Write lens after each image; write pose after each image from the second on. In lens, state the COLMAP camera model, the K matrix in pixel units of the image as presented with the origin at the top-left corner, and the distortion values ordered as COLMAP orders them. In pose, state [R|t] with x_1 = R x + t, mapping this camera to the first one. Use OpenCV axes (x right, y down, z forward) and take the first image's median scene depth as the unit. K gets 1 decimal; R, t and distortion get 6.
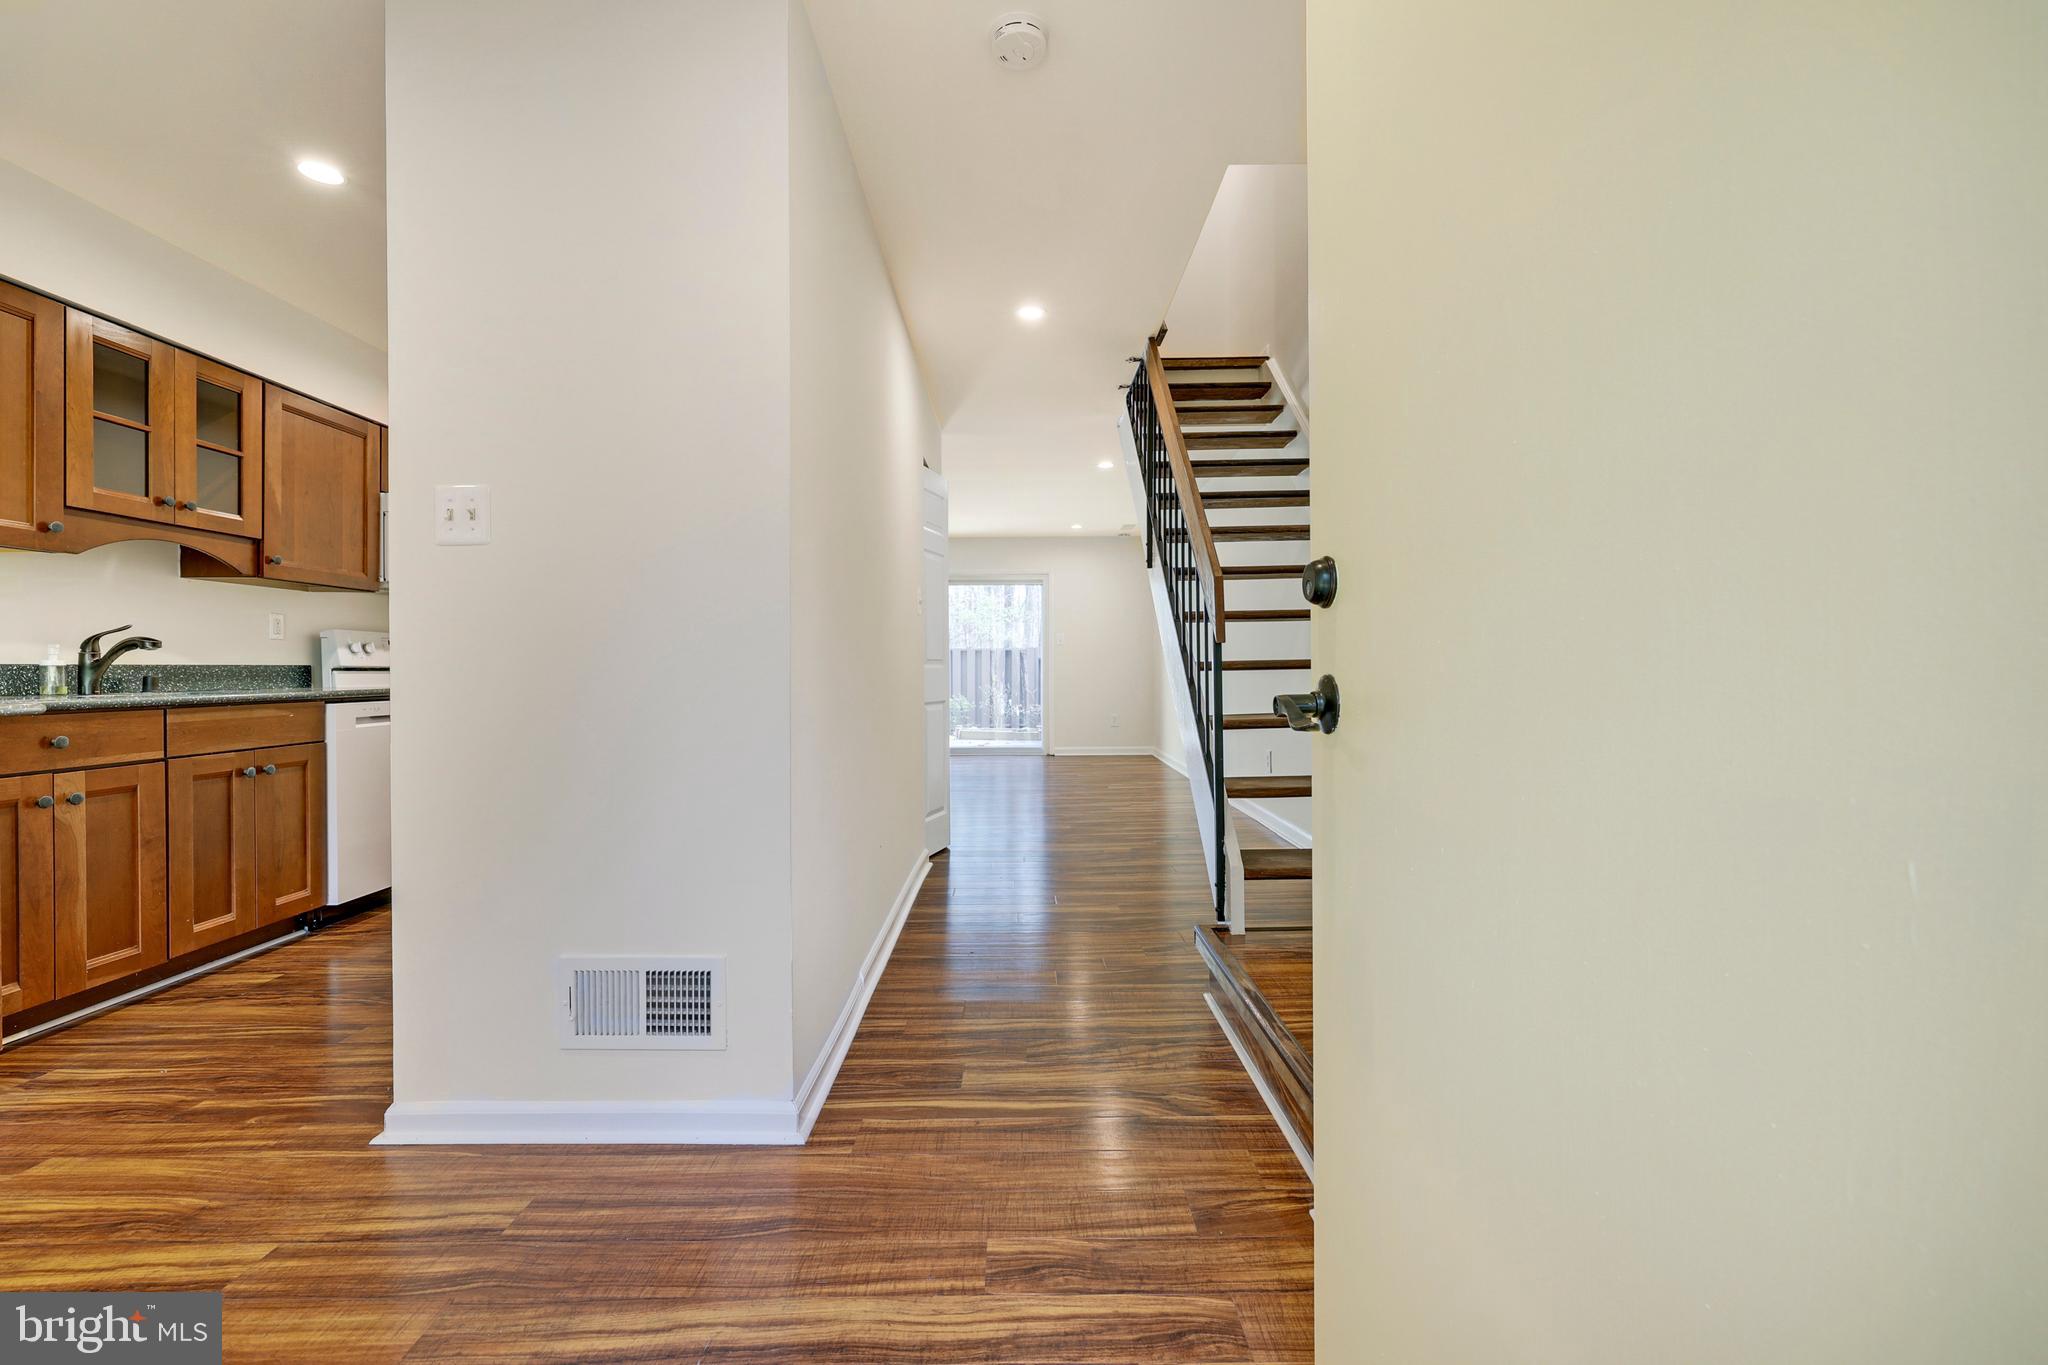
lens RADIAL K [[877.2, 0, 1023.3], [0, 877.2, 680.2], [0, 0, 1]] dist [0.003596, 0.000094]
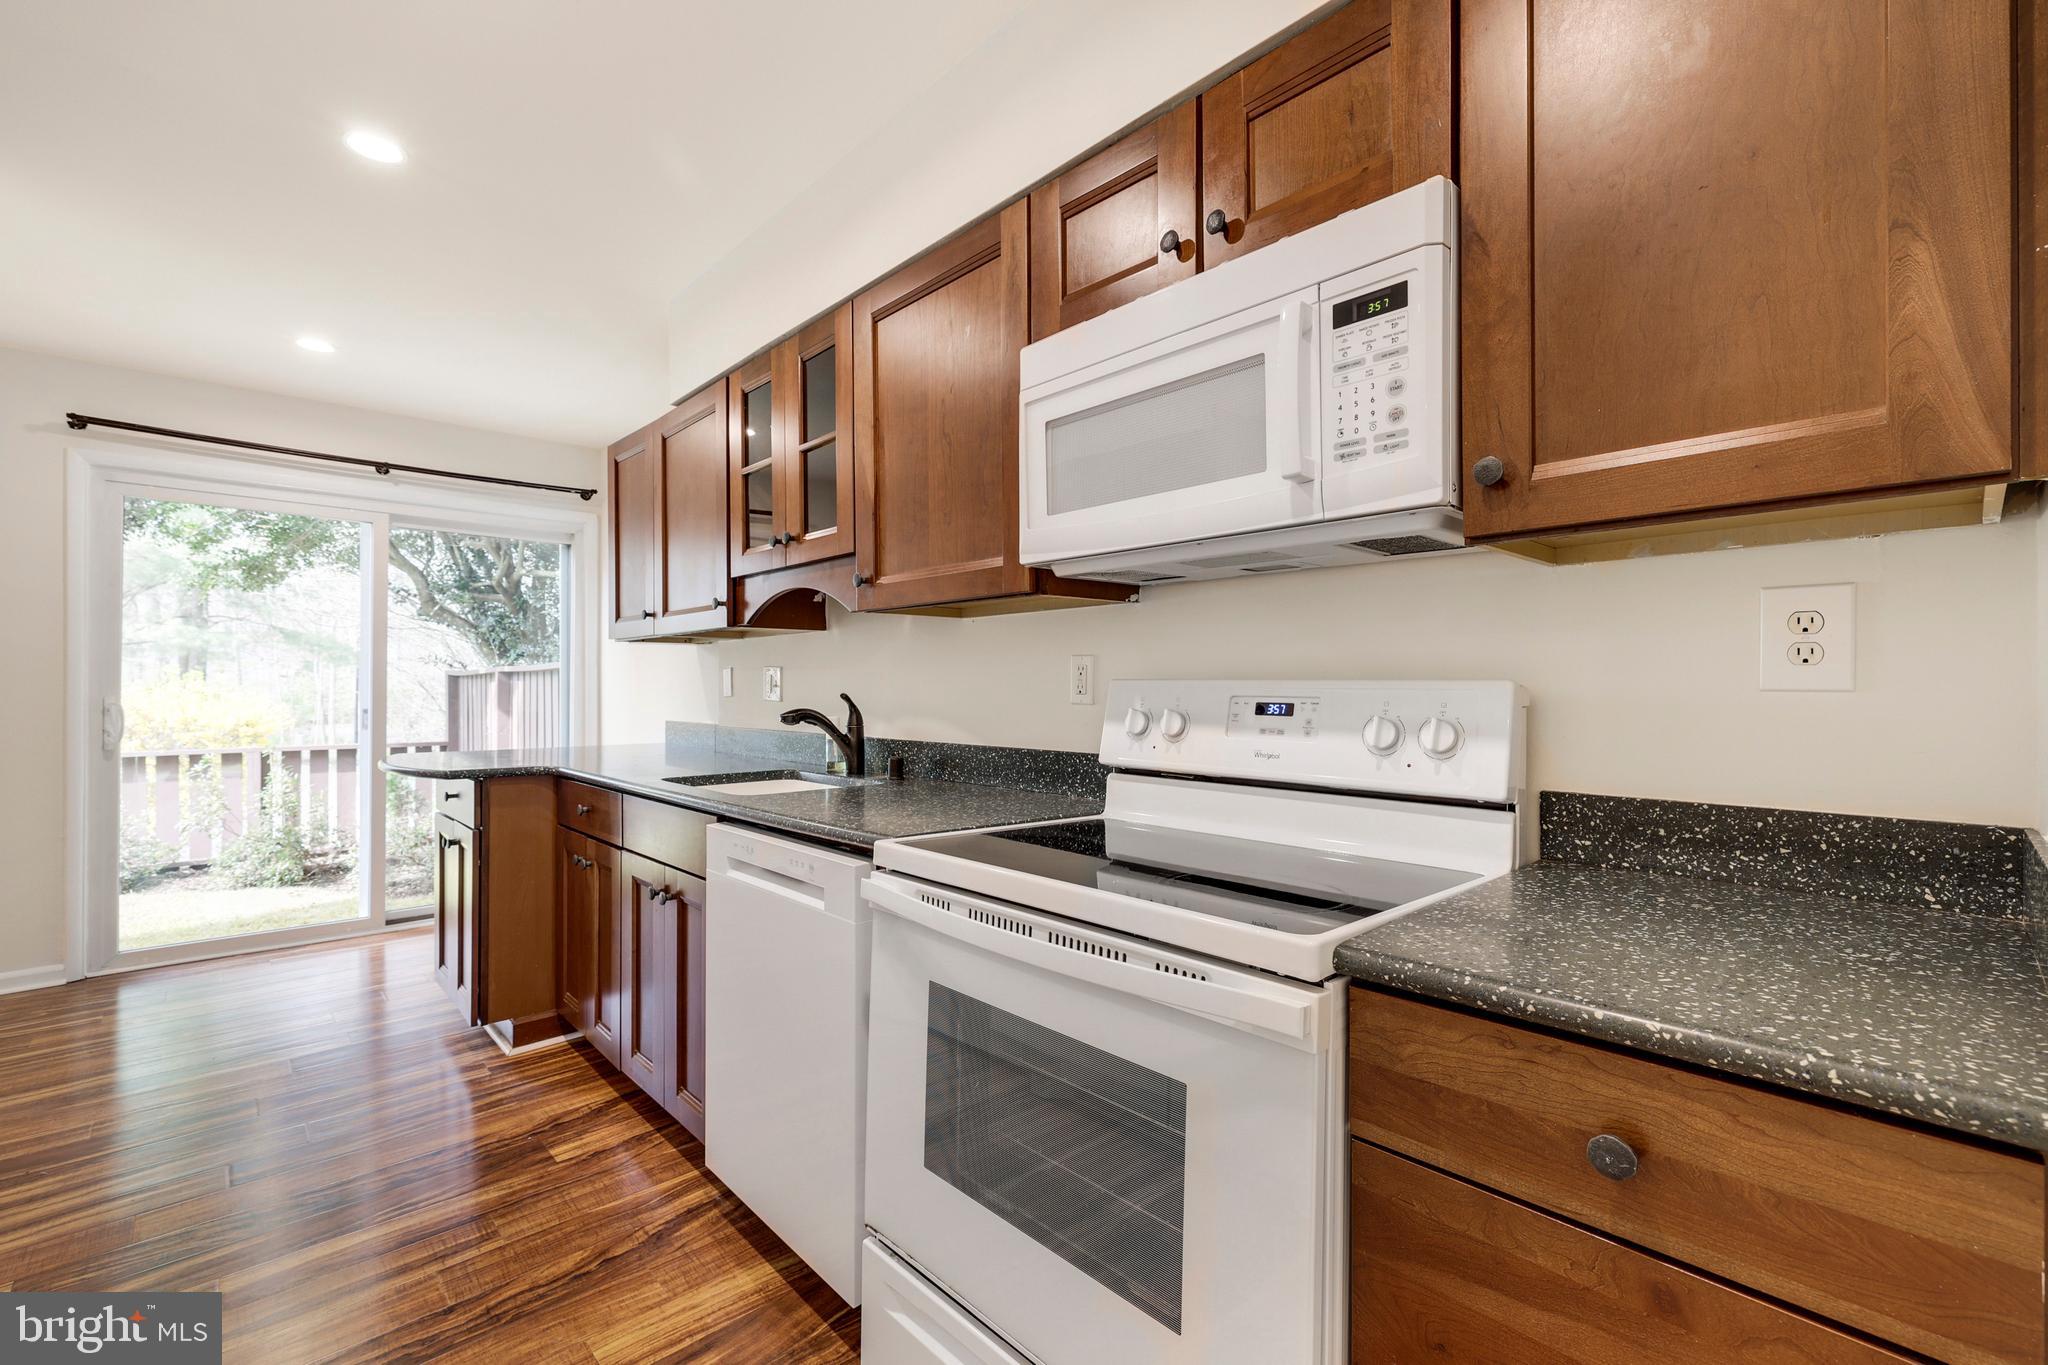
lens RADIAL K [[877.2, 0, 1025.3], [0, 877.2, 688.6], [0, 0, 1]] dist [0.003596, 0.000094]
pose [[-0.739269, -0.000482, -0.673410, -0.611210], [-0.004604, 0.999980, 0.004338, -0.074737], [0.673394, 0.006307, -0.739257, 1.778459]]
